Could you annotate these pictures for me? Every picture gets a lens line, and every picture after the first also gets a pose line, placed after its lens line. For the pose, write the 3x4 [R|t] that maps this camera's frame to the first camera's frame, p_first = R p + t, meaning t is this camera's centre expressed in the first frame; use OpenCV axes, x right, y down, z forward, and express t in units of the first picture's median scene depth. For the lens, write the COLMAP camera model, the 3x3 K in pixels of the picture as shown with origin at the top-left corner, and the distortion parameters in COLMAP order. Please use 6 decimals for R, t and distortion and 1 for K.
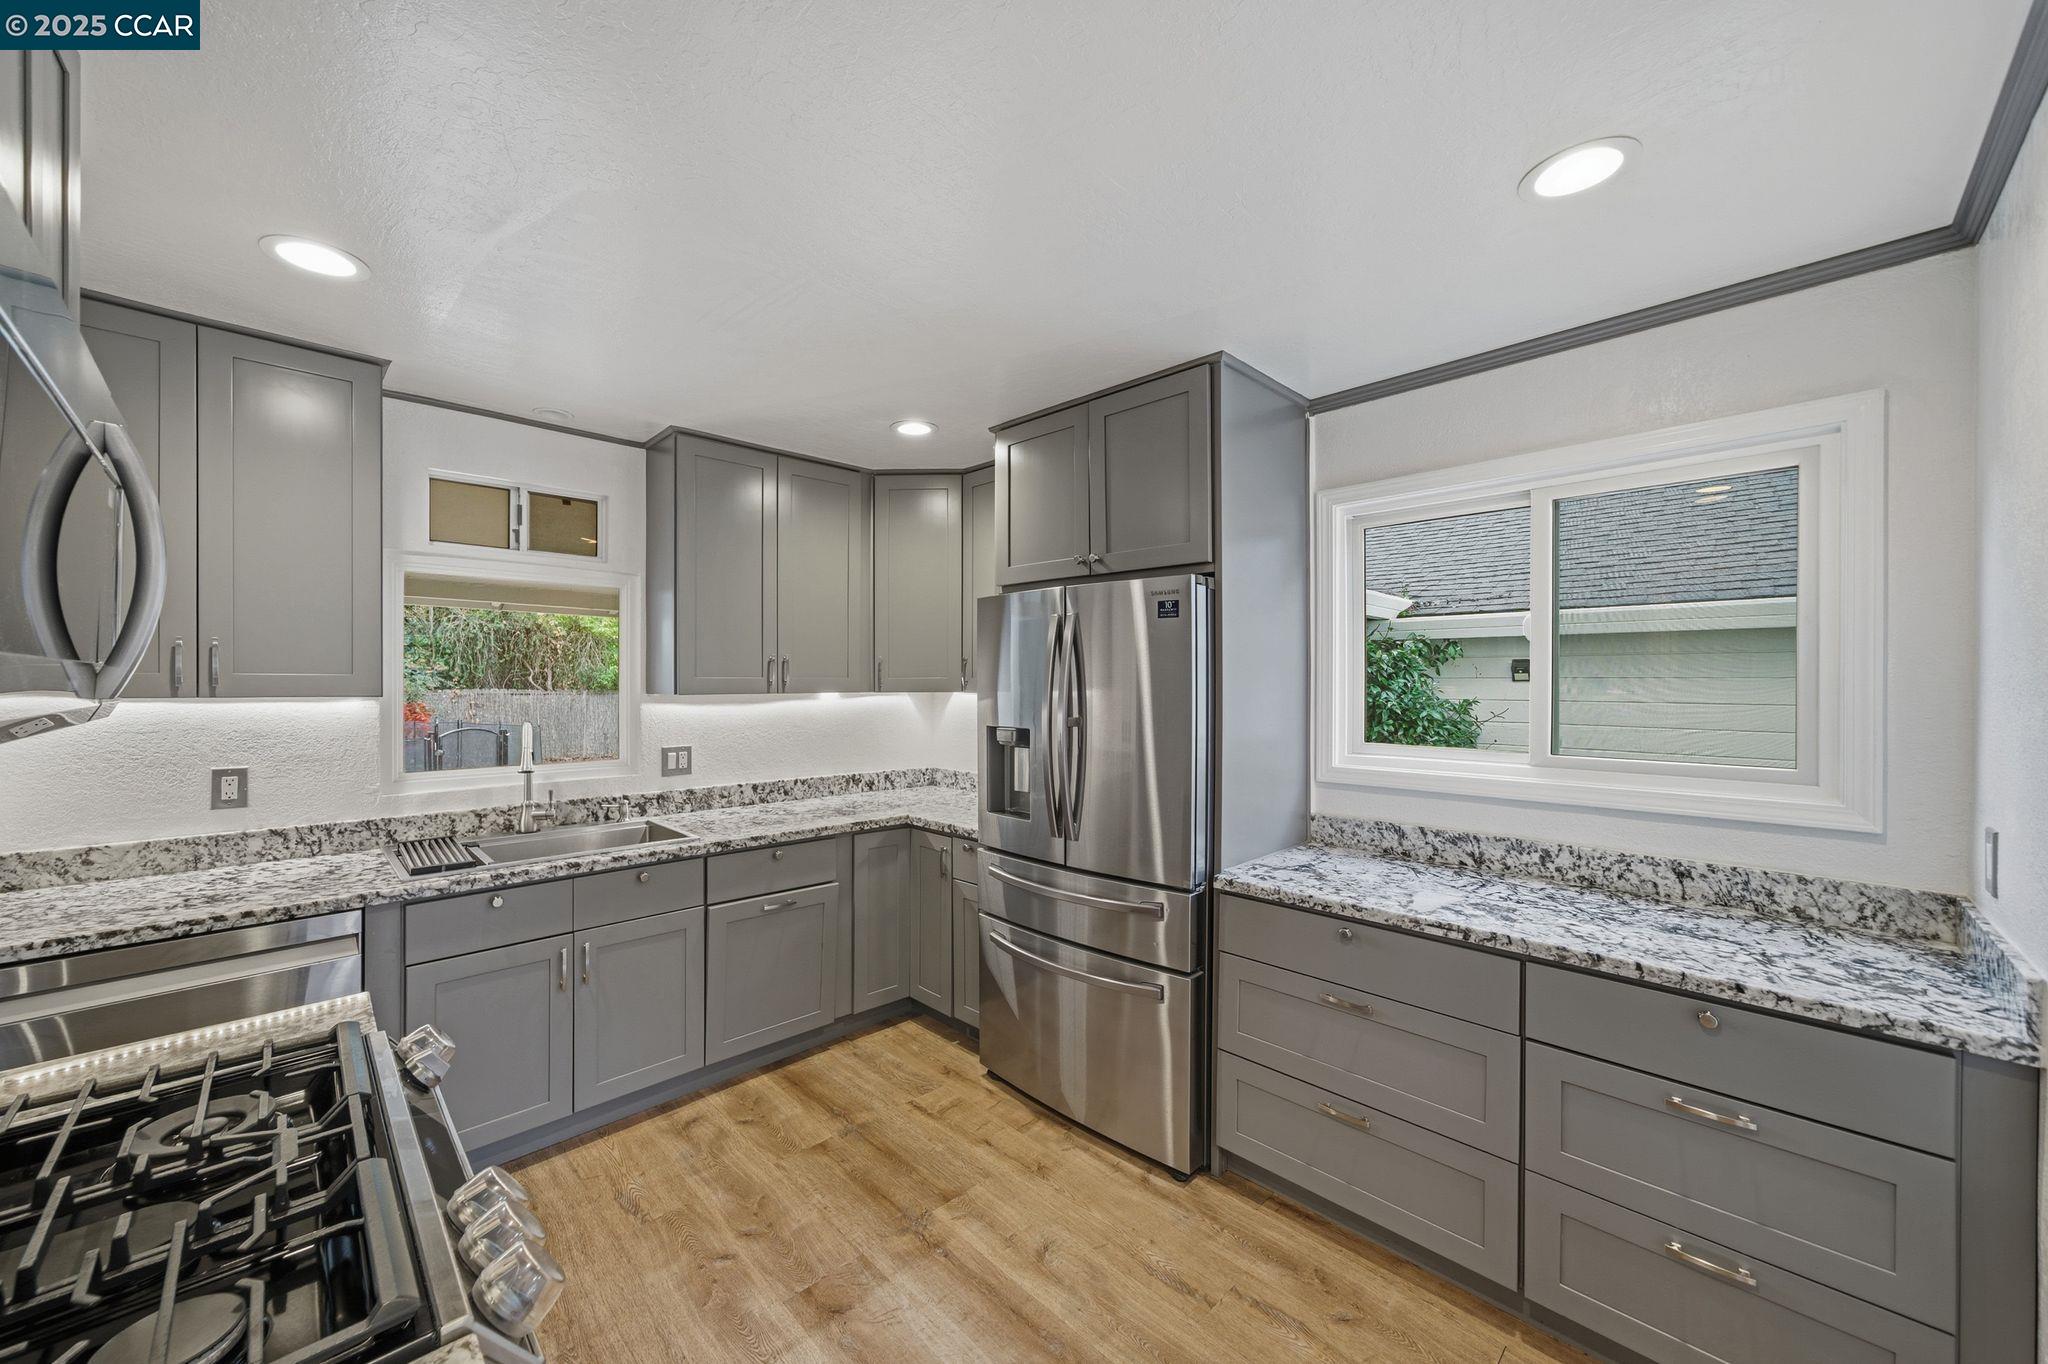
lens RADIAL K [[759.3, 0, 1019.6], [0, 759.3, 677.8], [0, 0, 1]] dist [0.001500, 0.001745]
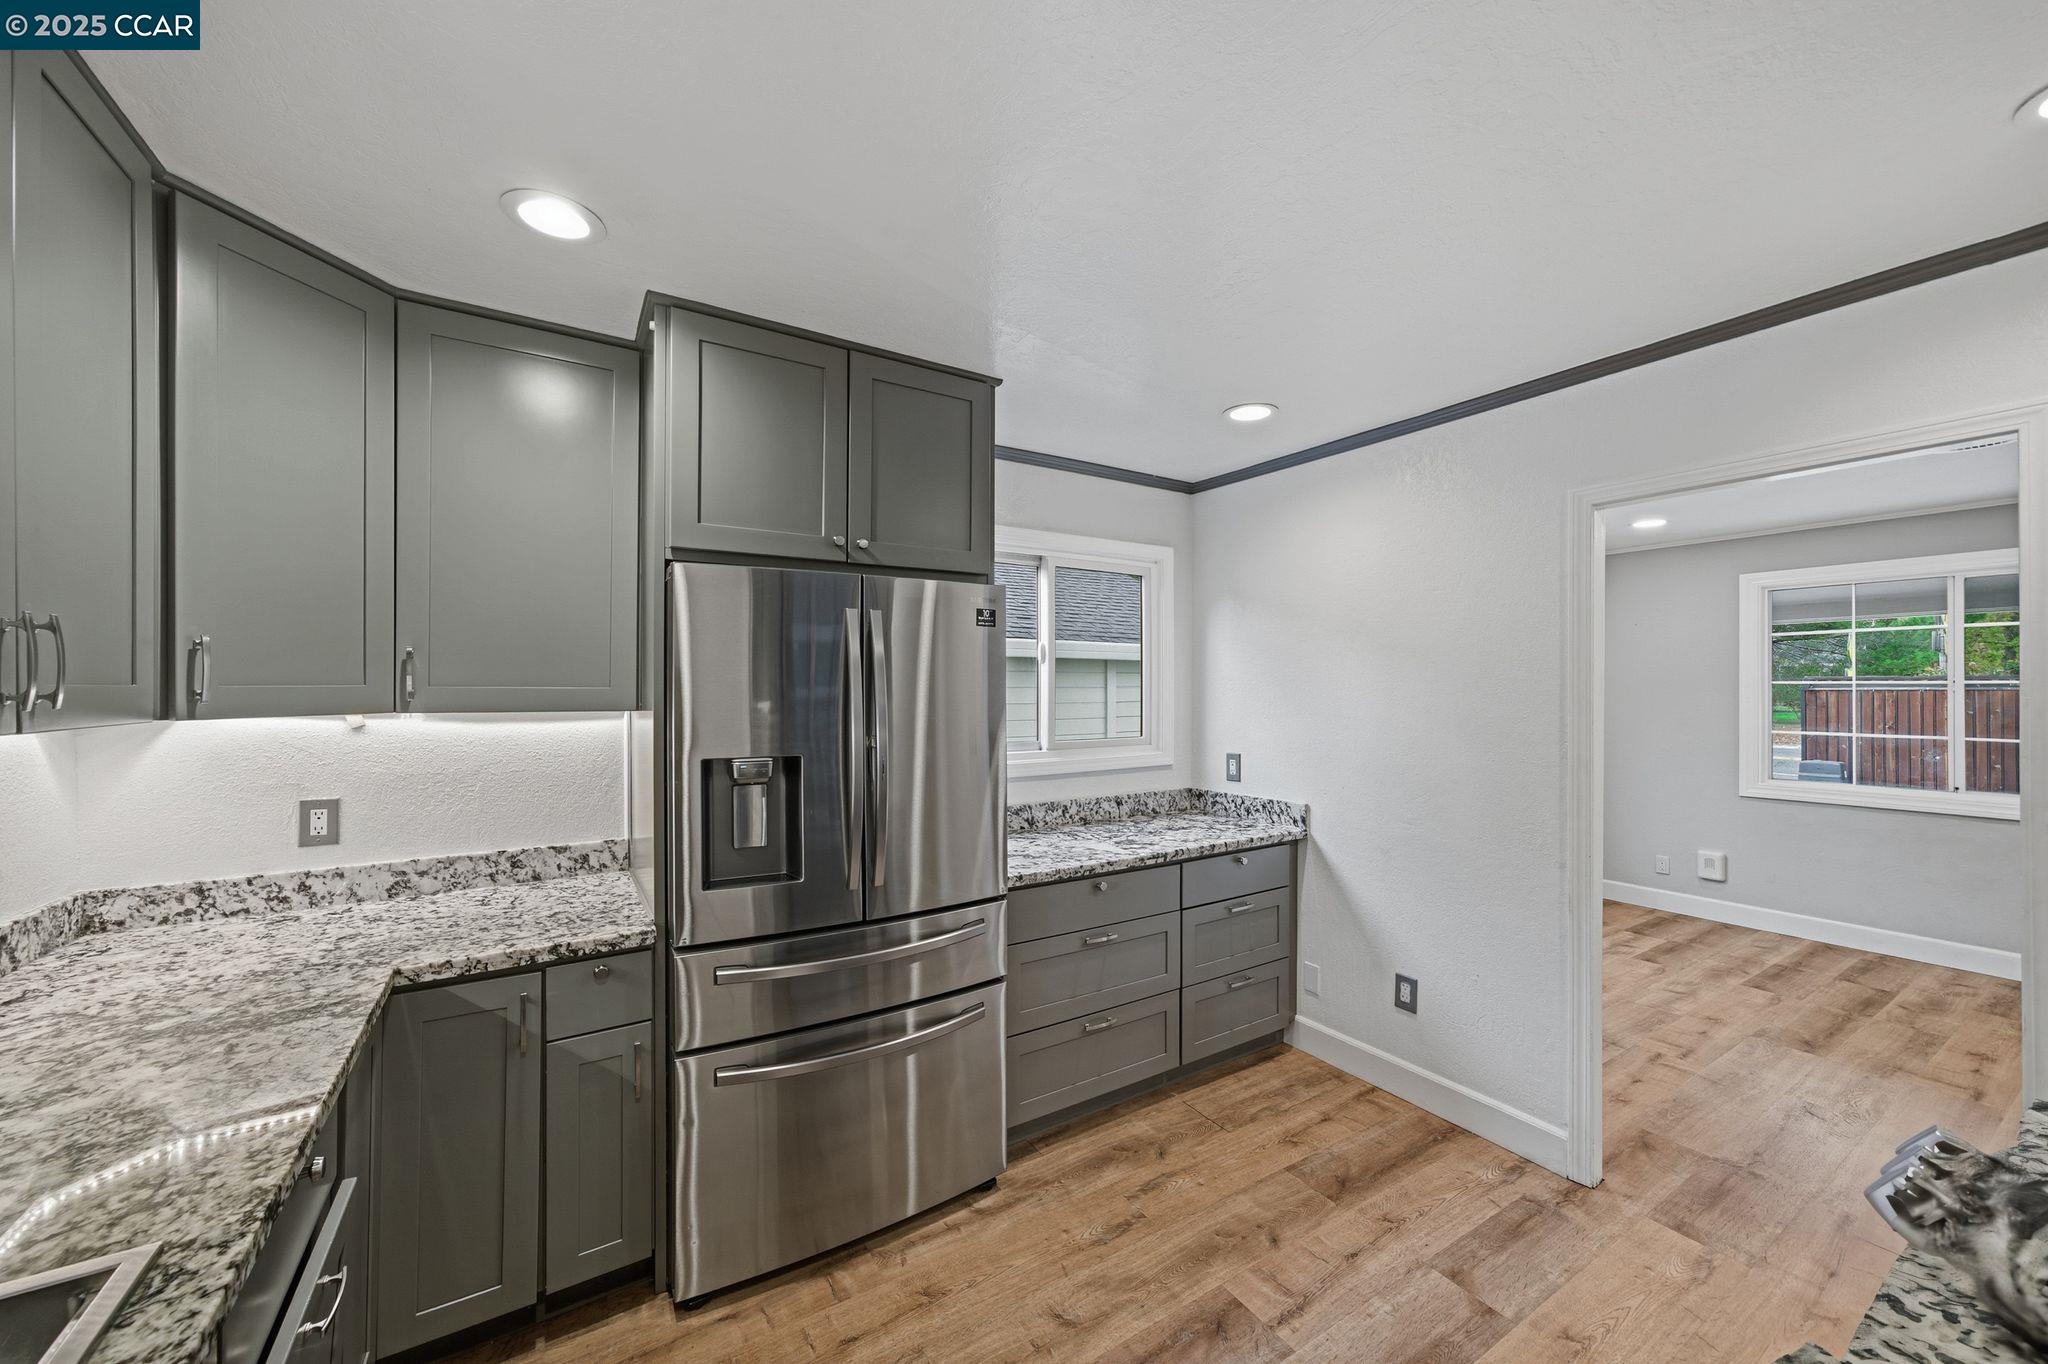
lens RADIAL K [[759.3, 0, 1015.1], [0, 759.3, 684.5], [0, 0, 1]] dist [0.001500, 0.001745]
pose [[0.213217, 0.013494, 0.976912, -0.729623], [-0.009869, 0.999883, -0.011657, 0.006968], [-0.976955, -0.007155, 0.213325, 0.717936]]
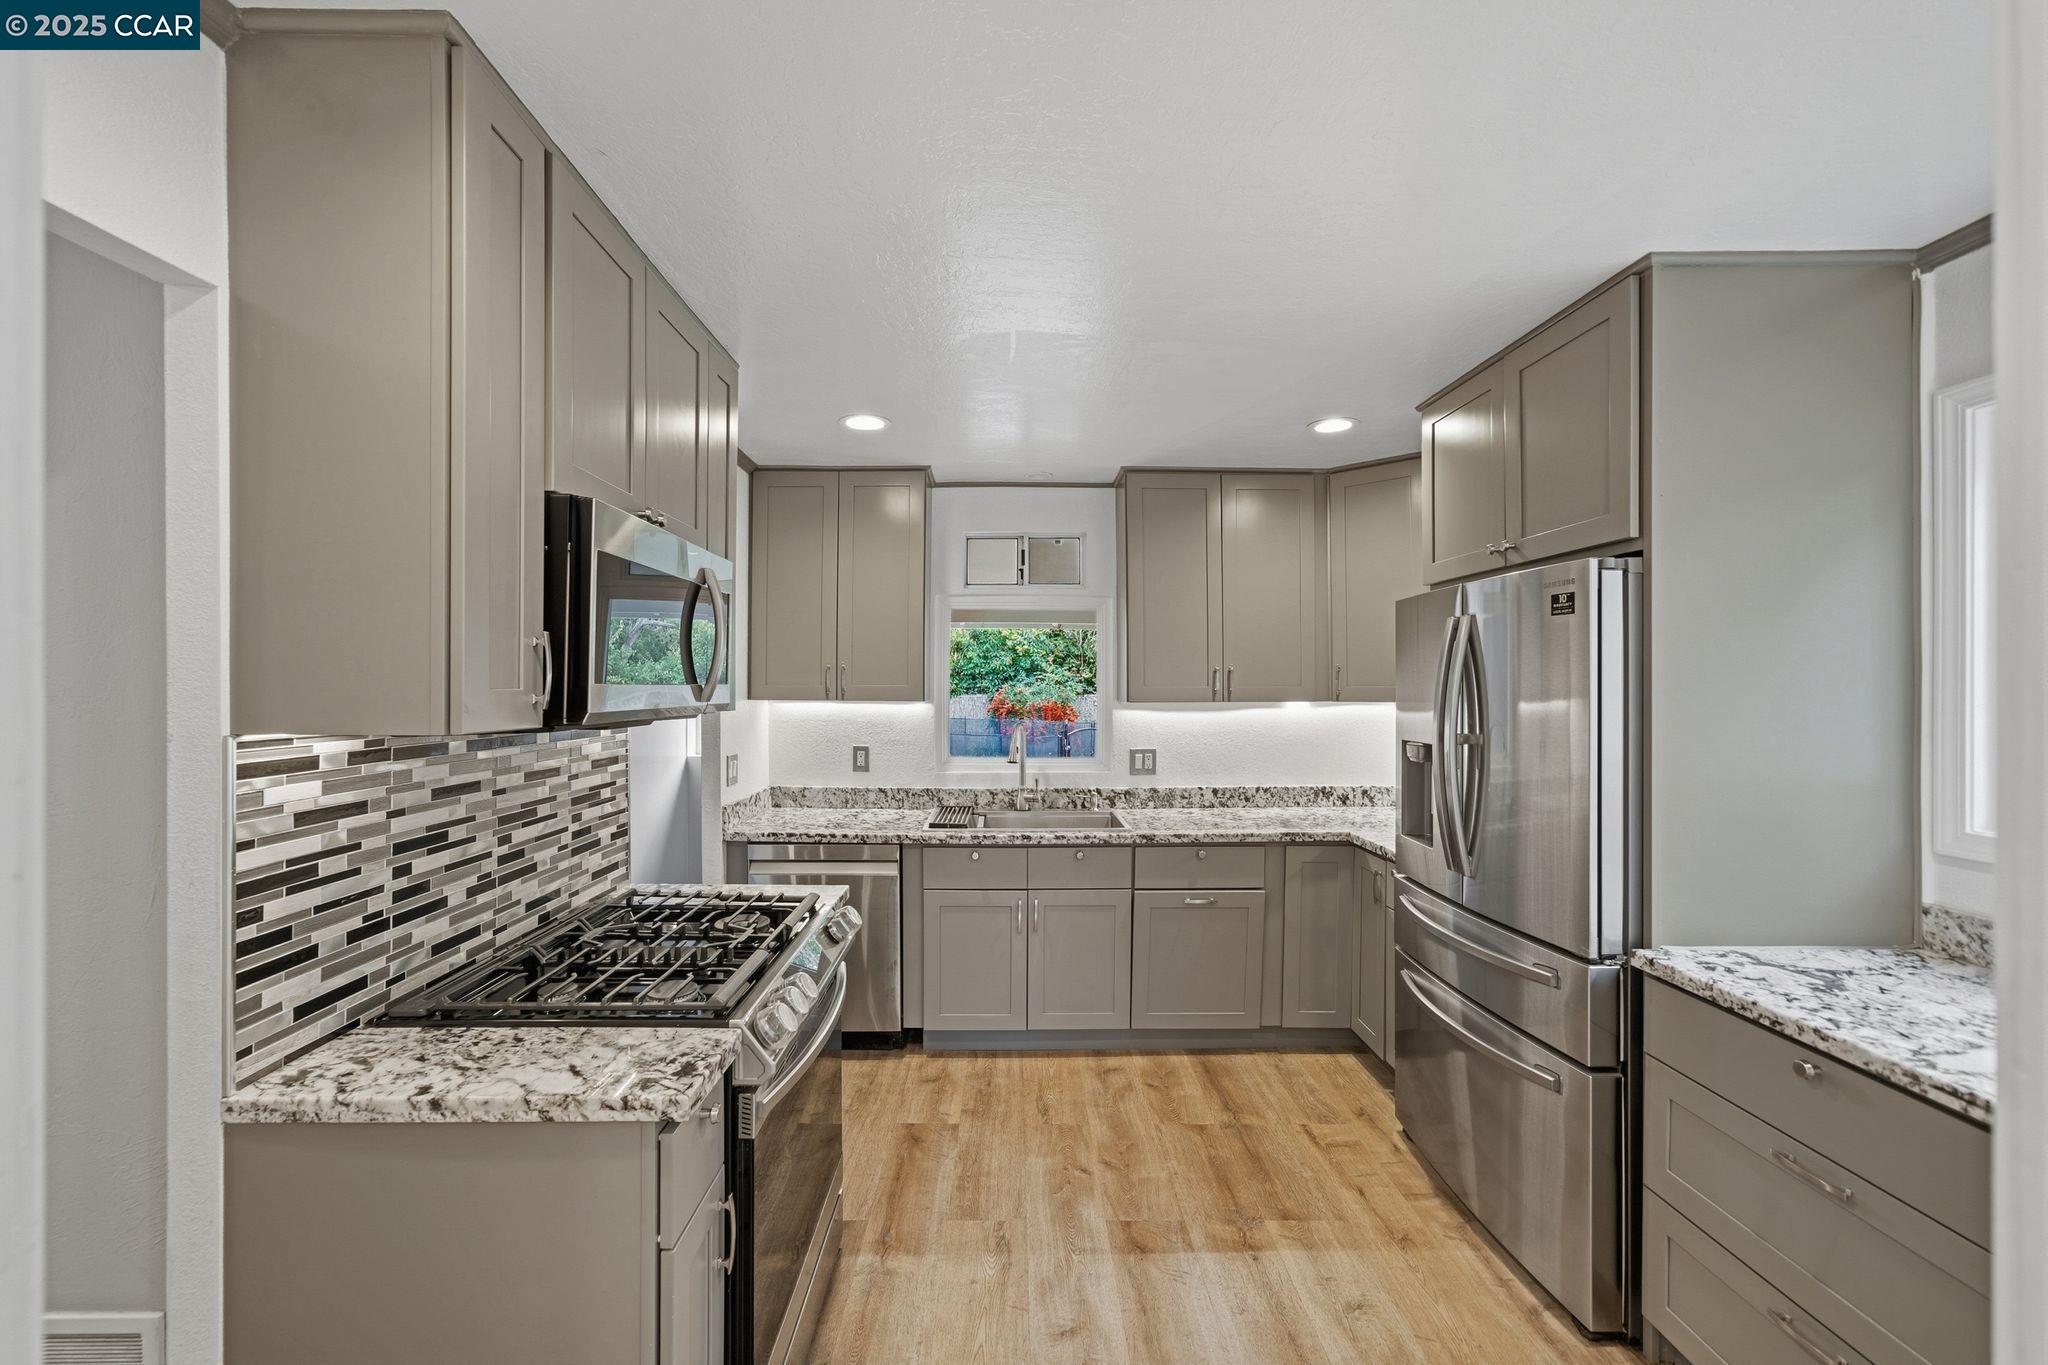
lens RADIAL K [[818.1, 0, 1024.0], [0, 818.1, 680.9], [0, 0, 1]] dist [-0.017213, 0.005443]
pose [[0.729576, -0.006026, -0.683873, 0.349263], [0.006032, 0.999979, -0.002377, -0.011025], [0.683873, -0.002391, 0.729597, -0.003220]]
